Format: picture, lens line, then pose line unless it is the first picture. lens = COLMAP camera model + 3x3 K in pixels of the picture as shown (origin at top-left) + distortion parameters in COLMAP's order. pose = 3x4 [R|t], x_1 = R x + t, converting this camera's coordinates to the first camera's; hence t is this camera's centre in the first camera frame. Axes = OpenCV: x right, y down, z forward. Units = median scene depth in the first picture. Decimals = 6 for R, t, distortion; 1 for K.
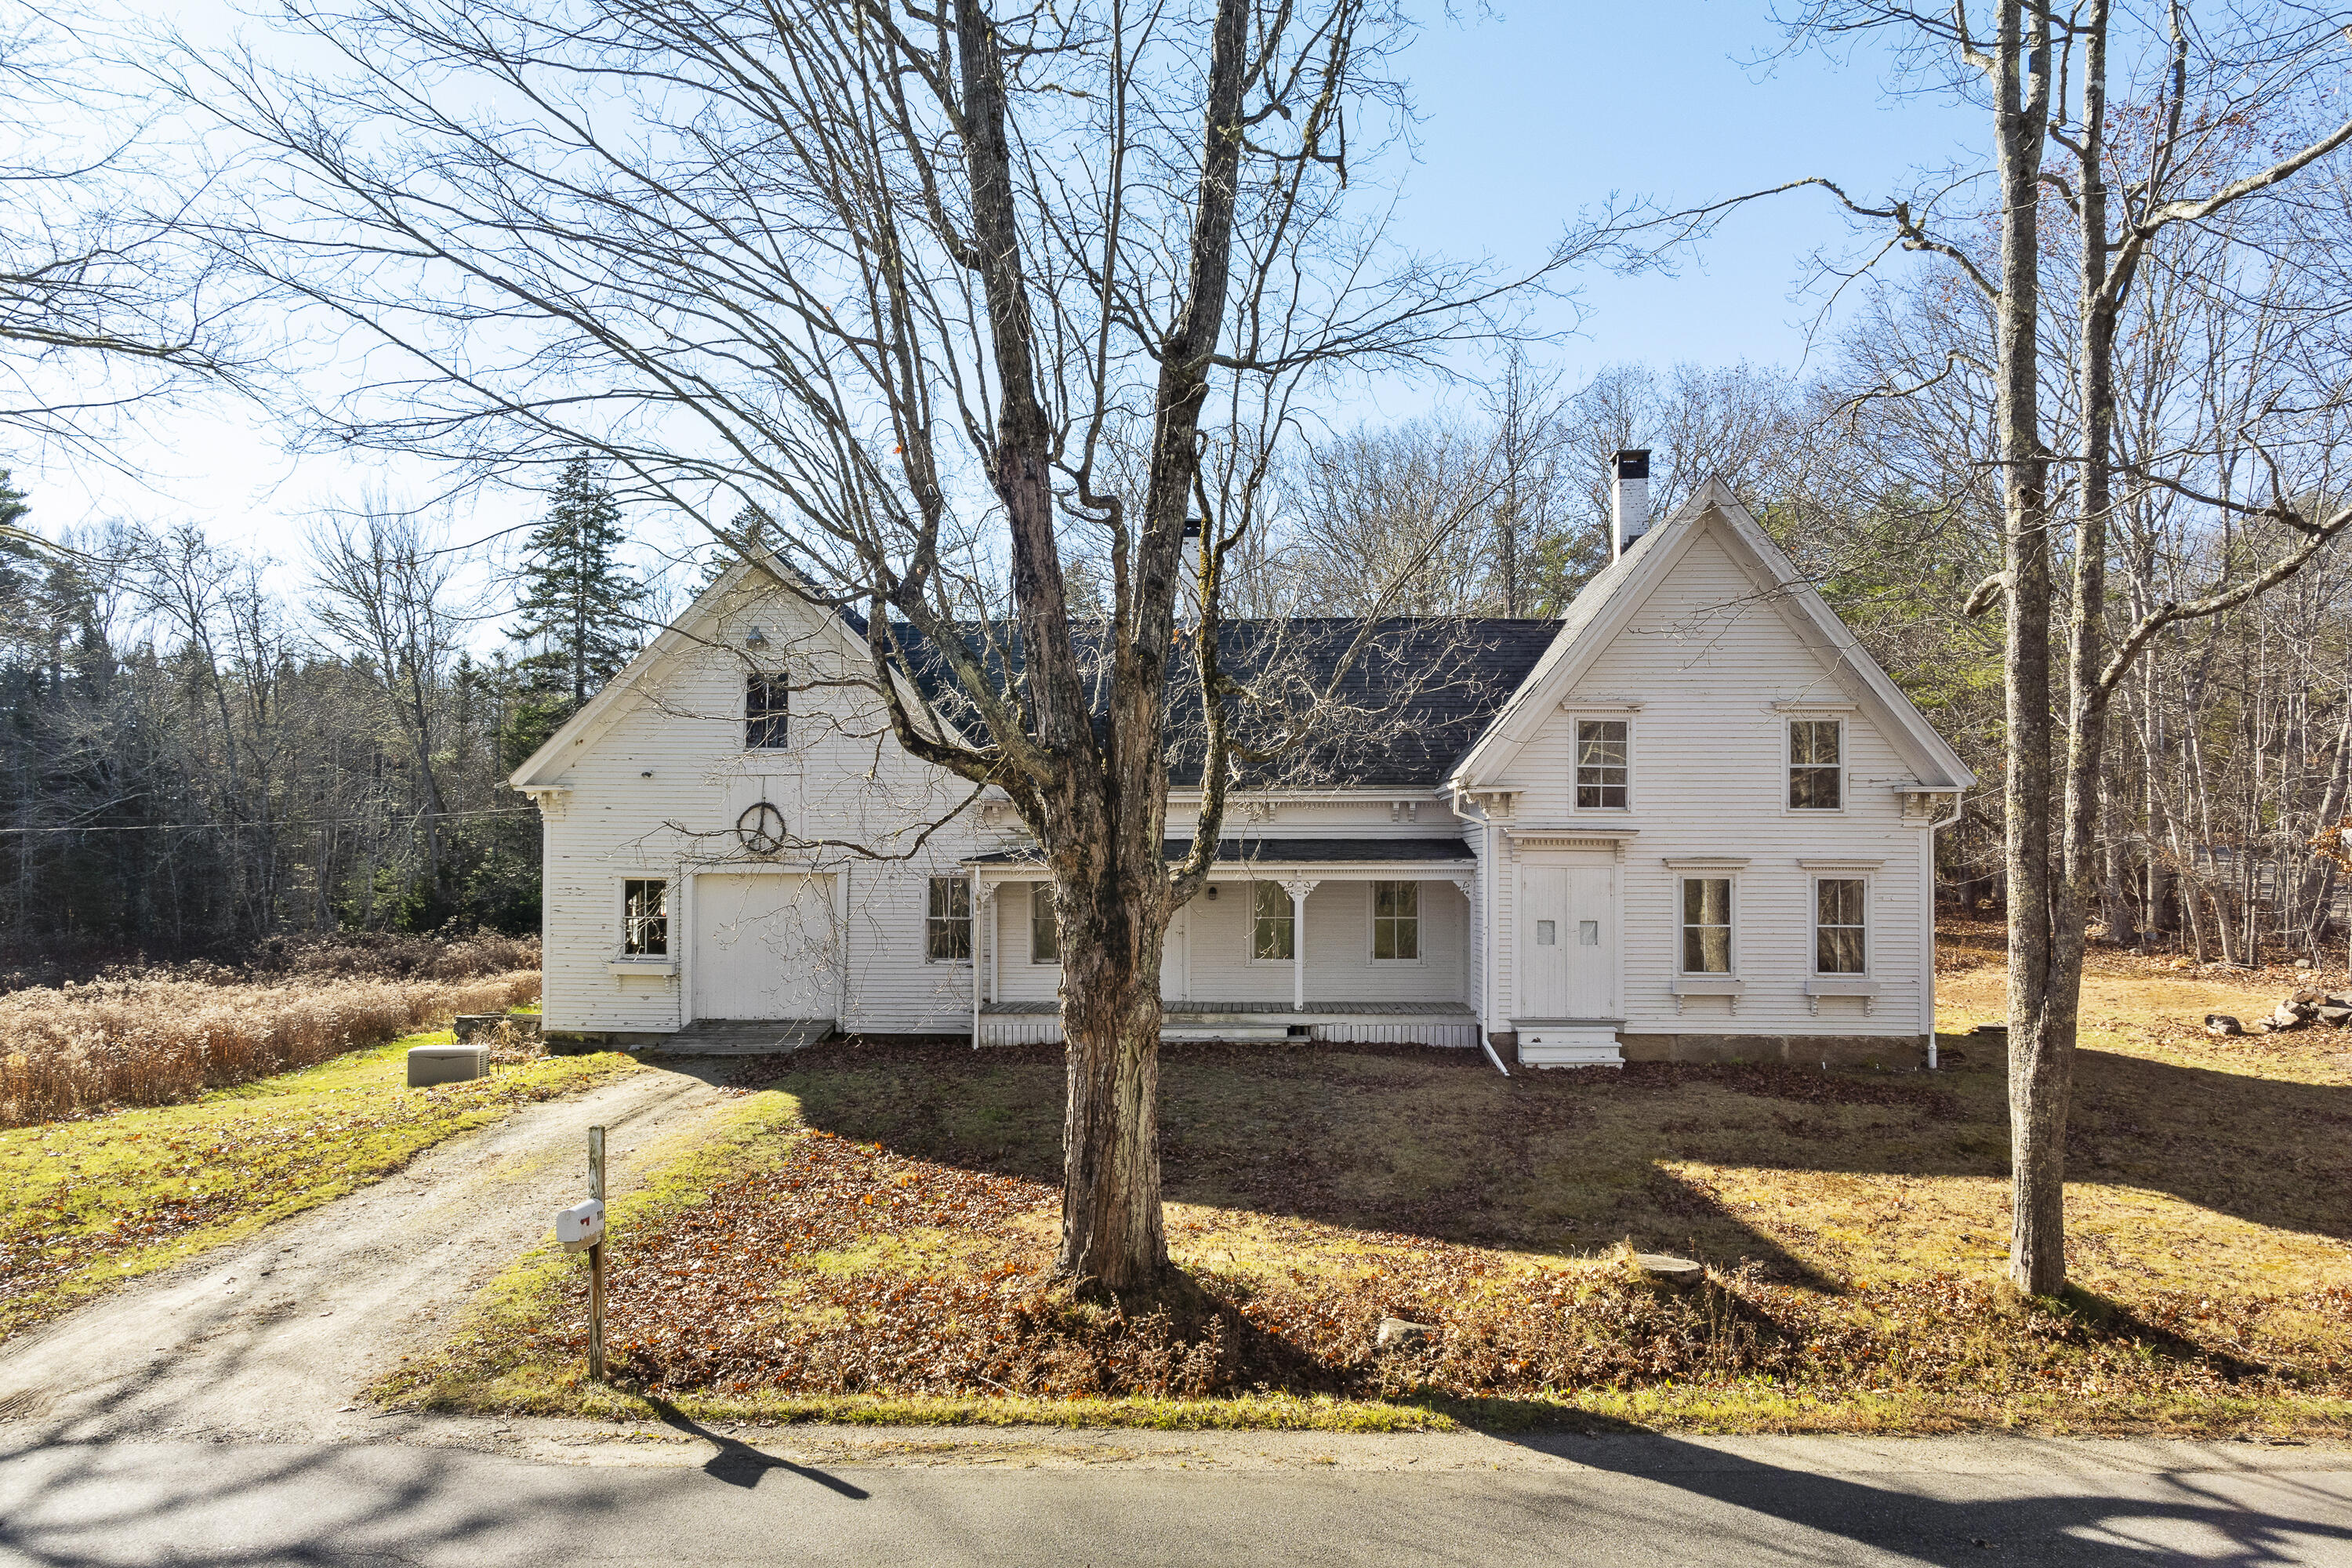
lens RADIAL K [[1598.8, 0, 1176.0], [0, 1598.8, 784.0], [0, 0, 1]] dist [0.001005, 0.003718]
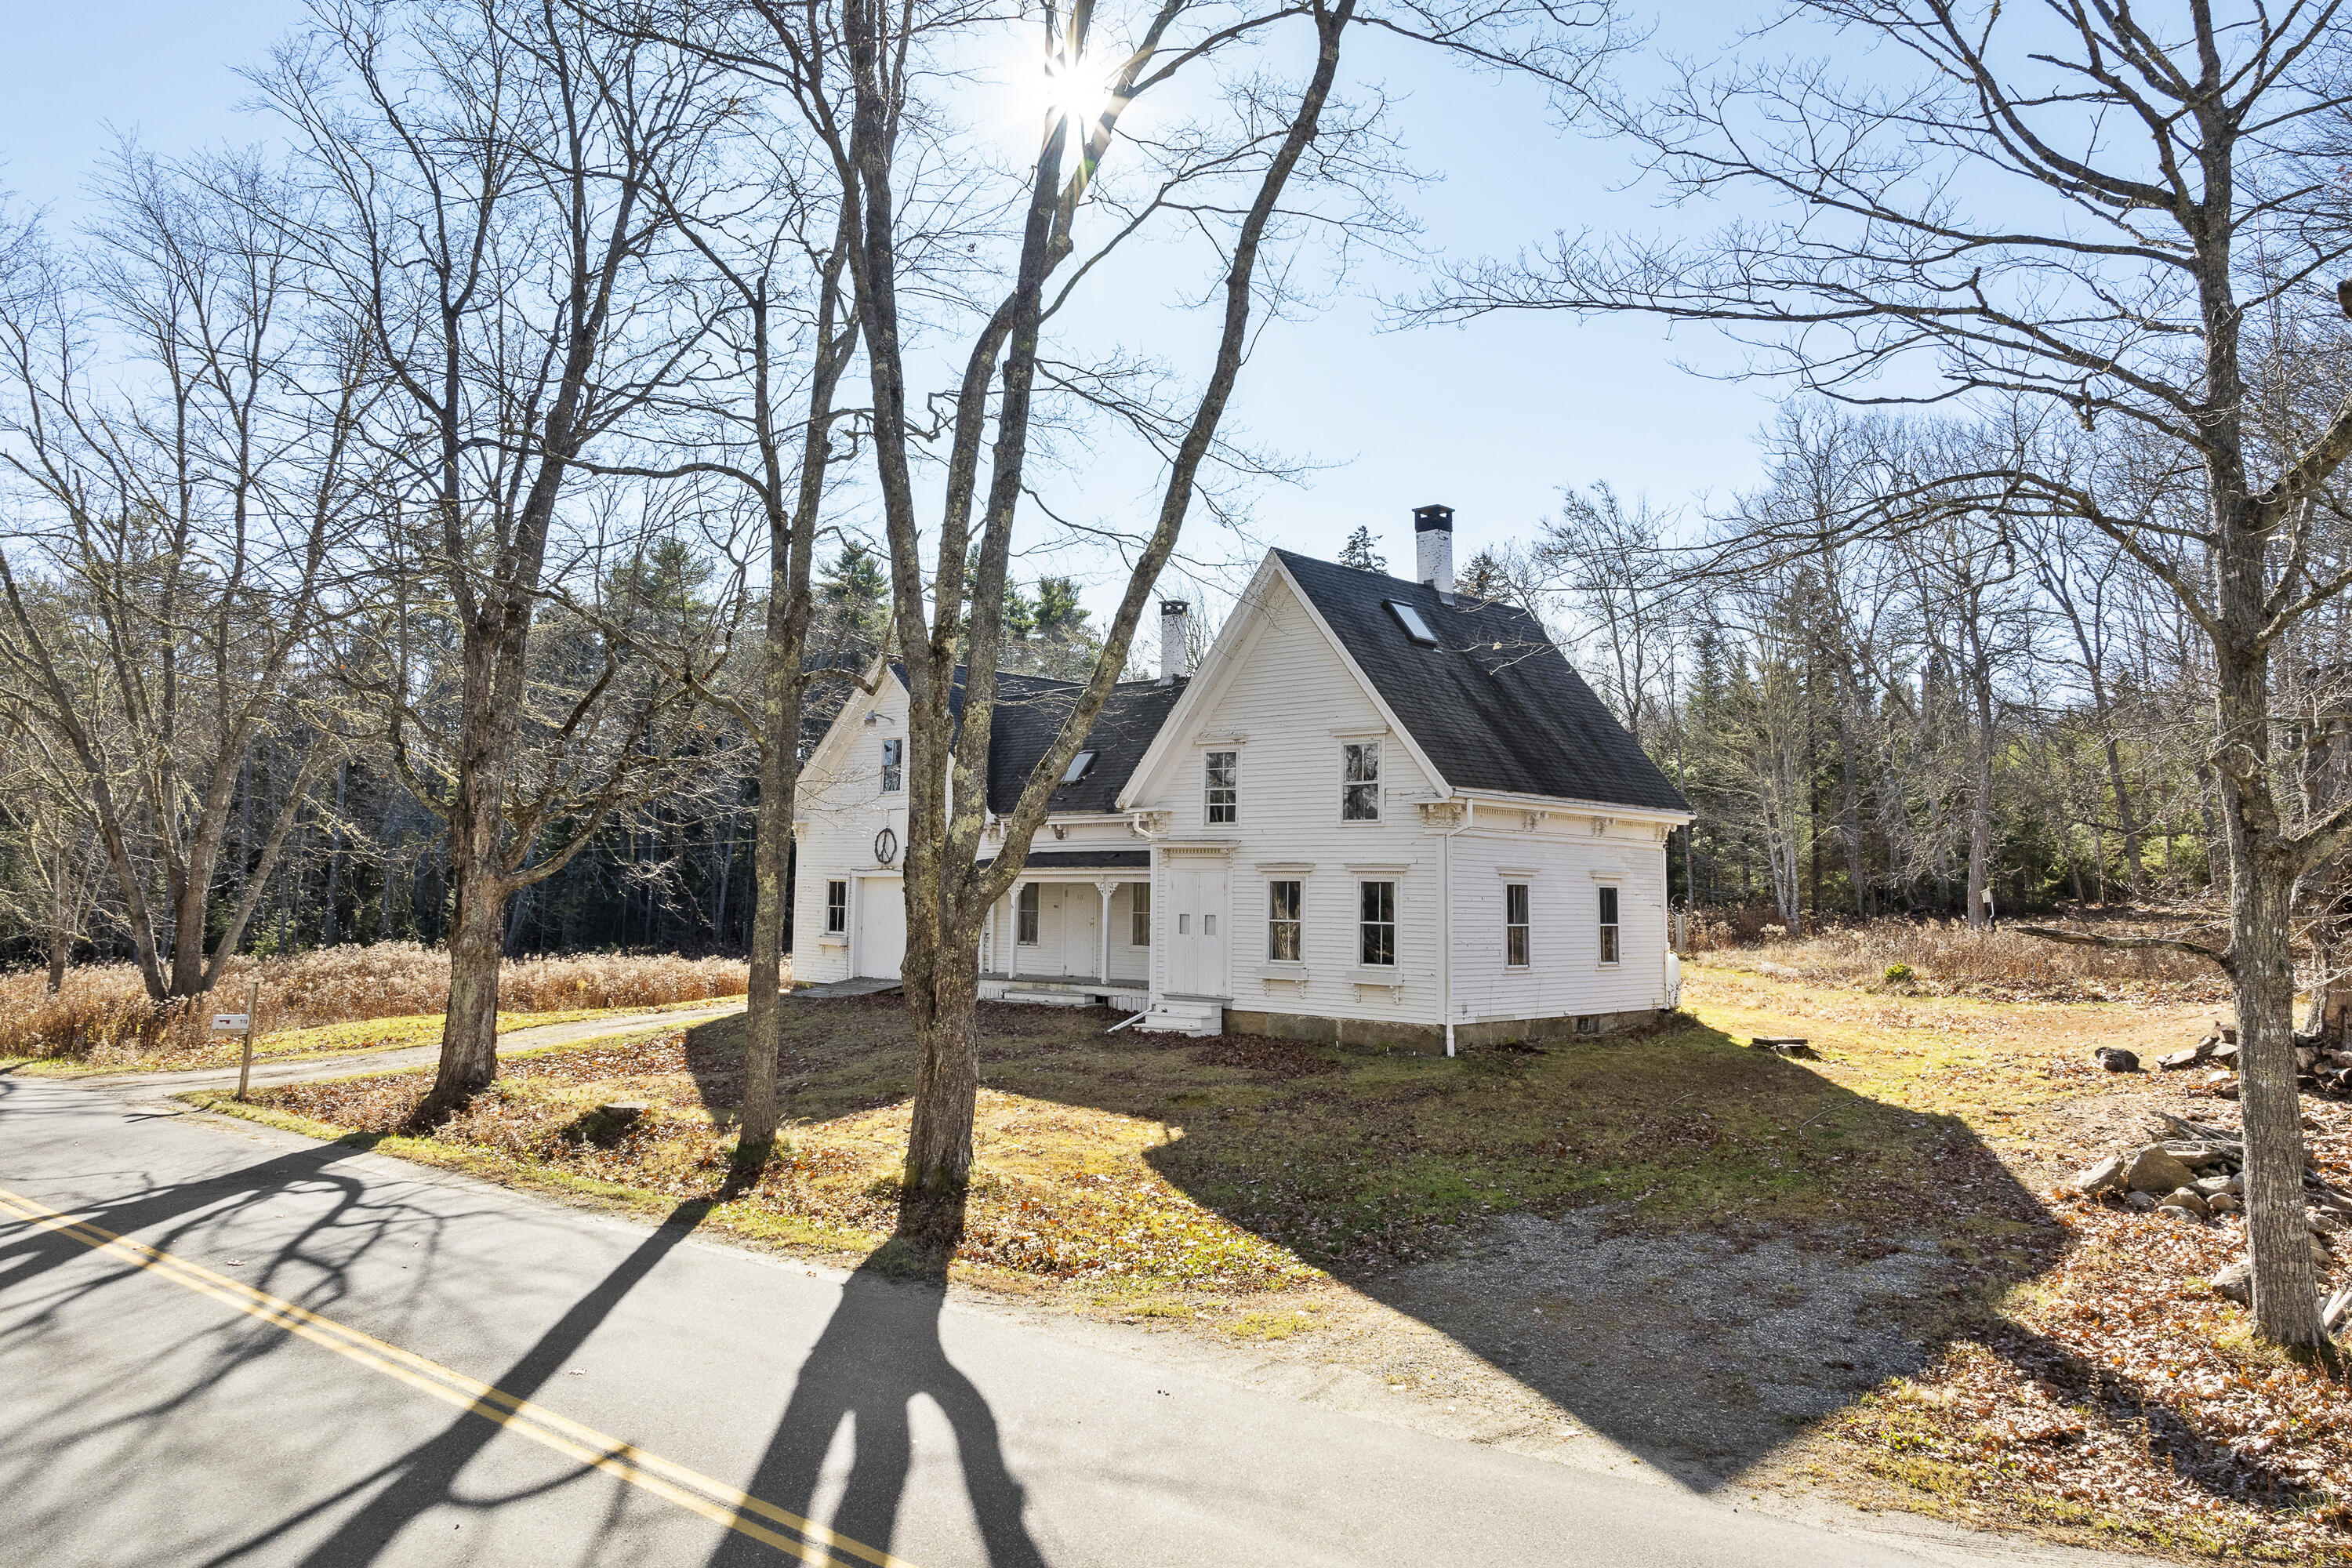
lens RADIAL K [[1615.5, 0, 1175.2], [0, 1615.5, 721.1], [0, 0, 1]] dist [0.004360, 0.001193]
pose [[0.780105, -0.058176, -0.622938, 1.023829], [0.026289, 0.997836, -0.060267, 0.010797], [0.625096, 0.030638, 0.779946, 0.012032]]
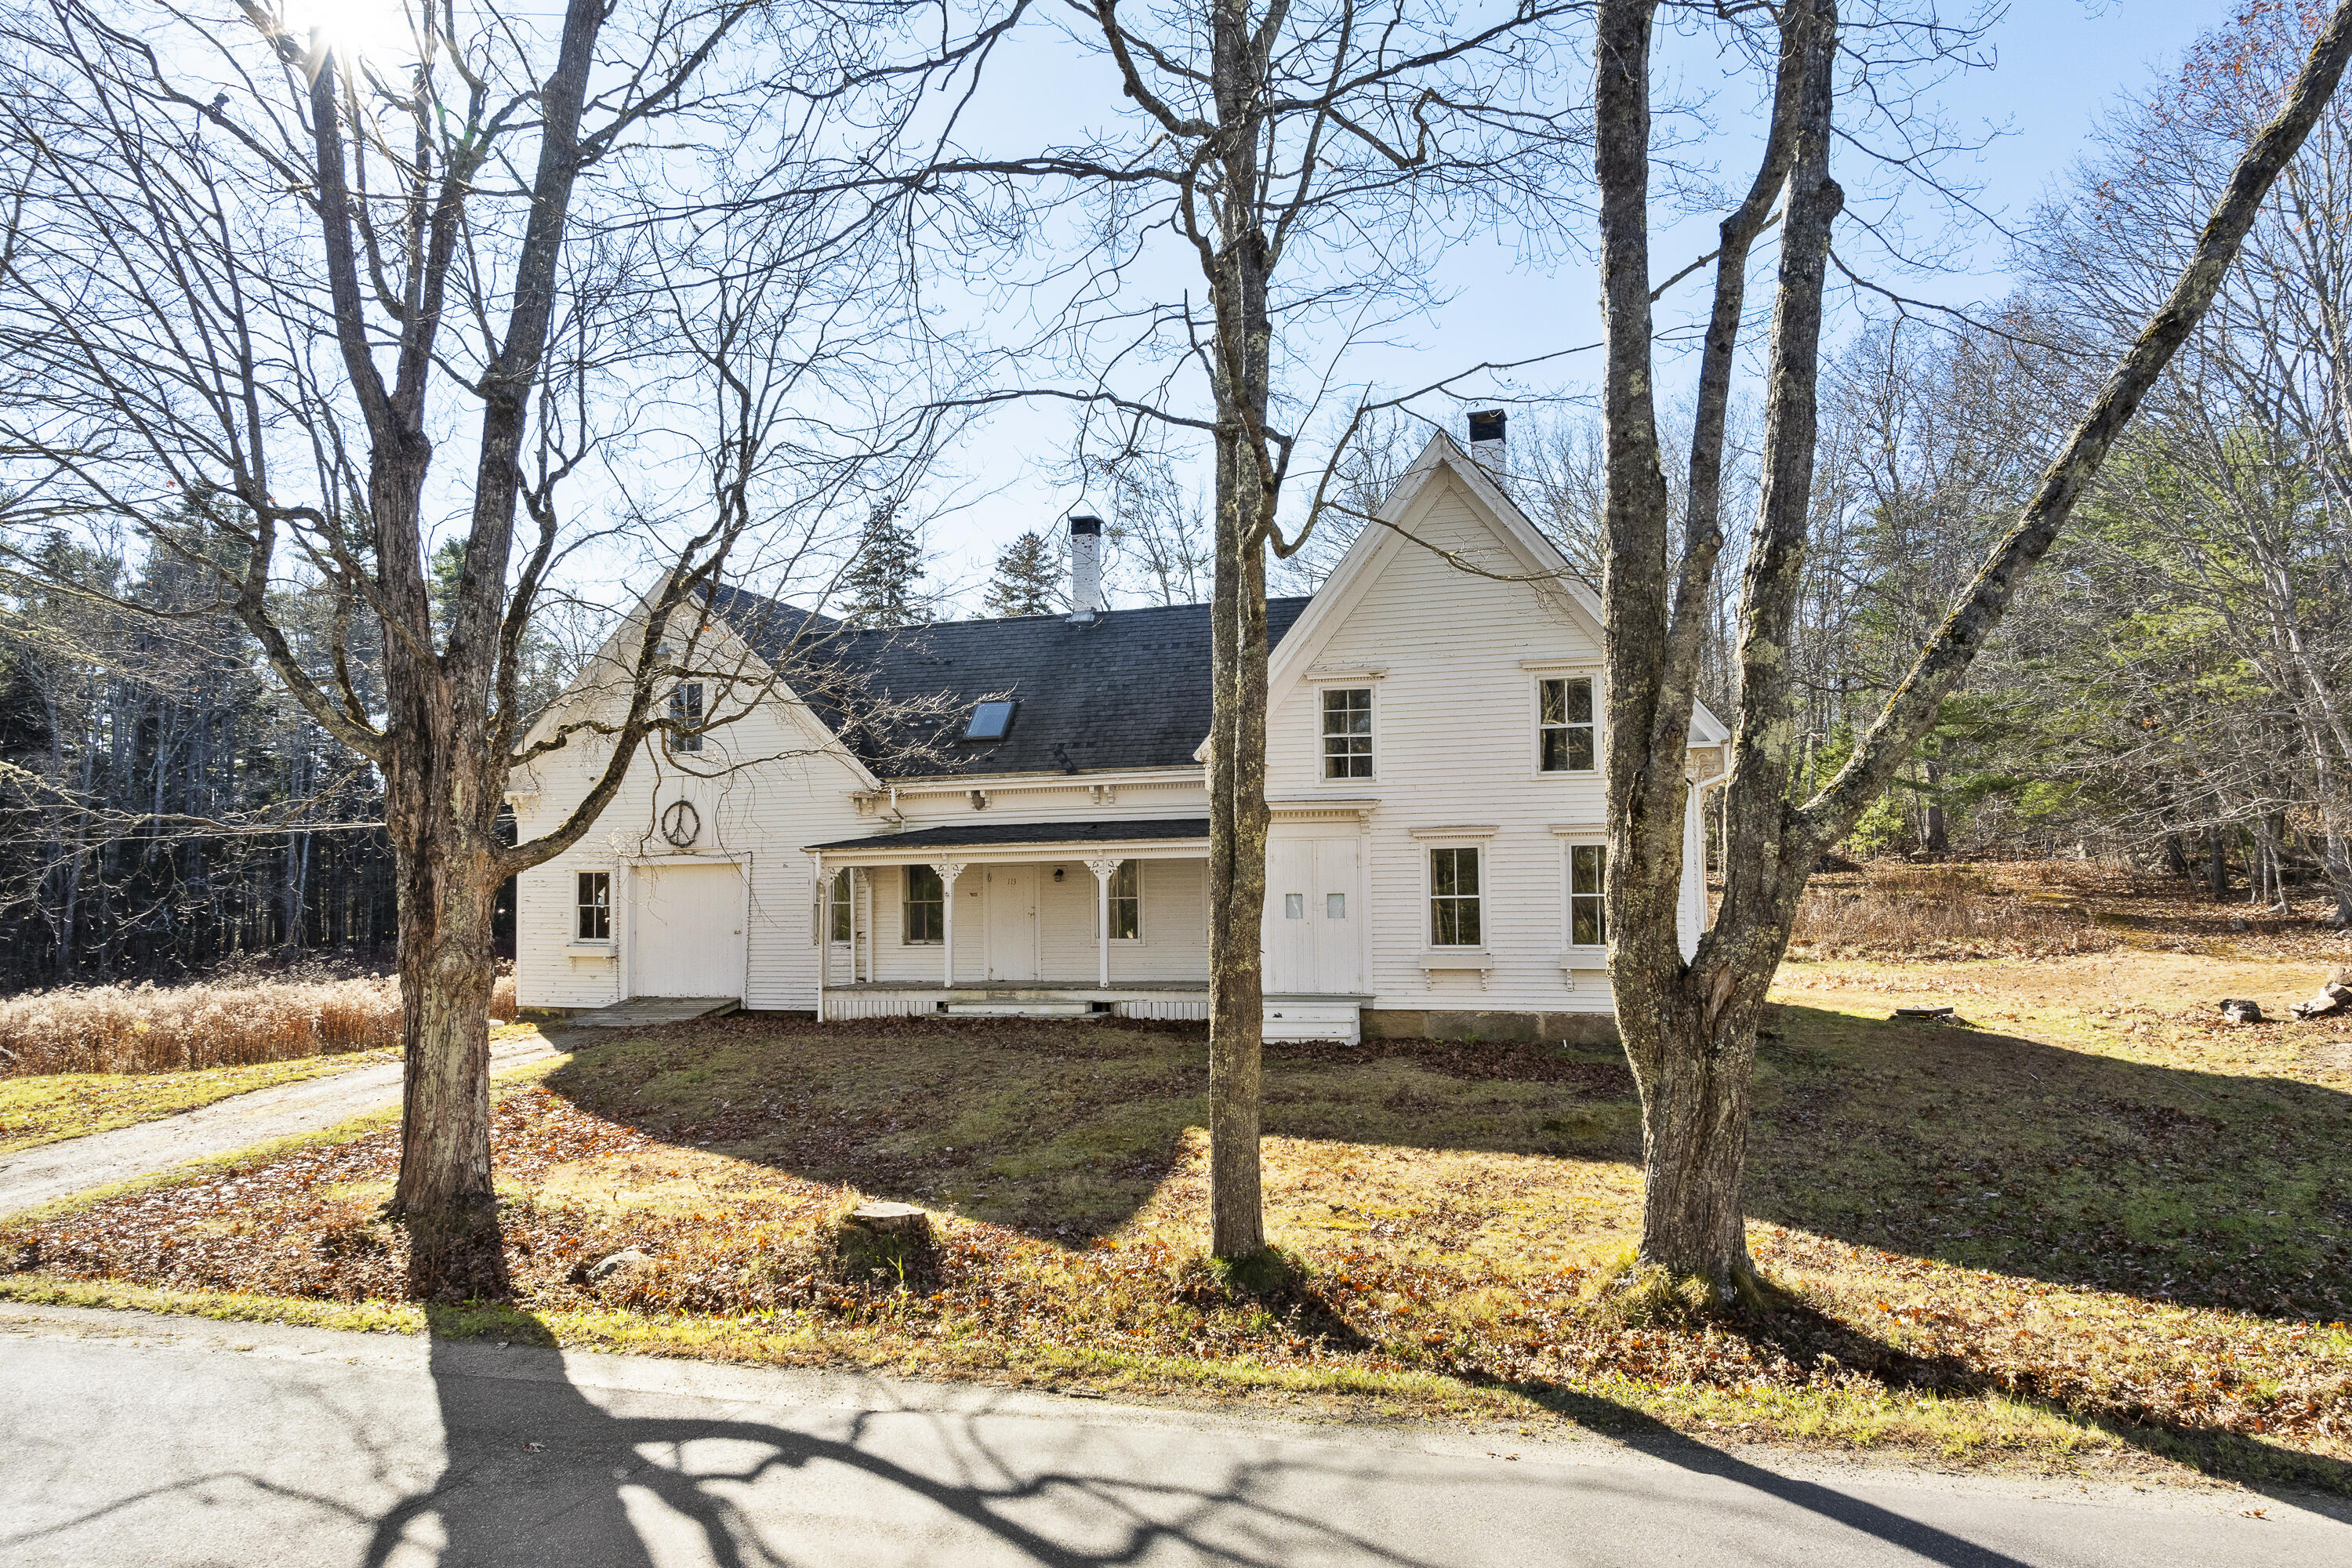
lens RADIAL K [[1576.7, 0, 1172.1], [0, 1576.7, 742.5], [0, 0, 1]] dist [-0.003291, -0.001163]
pose [[0.962590, -0.039870, -0.268012, 0.426313], [0.031520, 0.998876, -0.035388, 0.024211], [0.269122, 0.025616, 0.962765, 0.042067]]
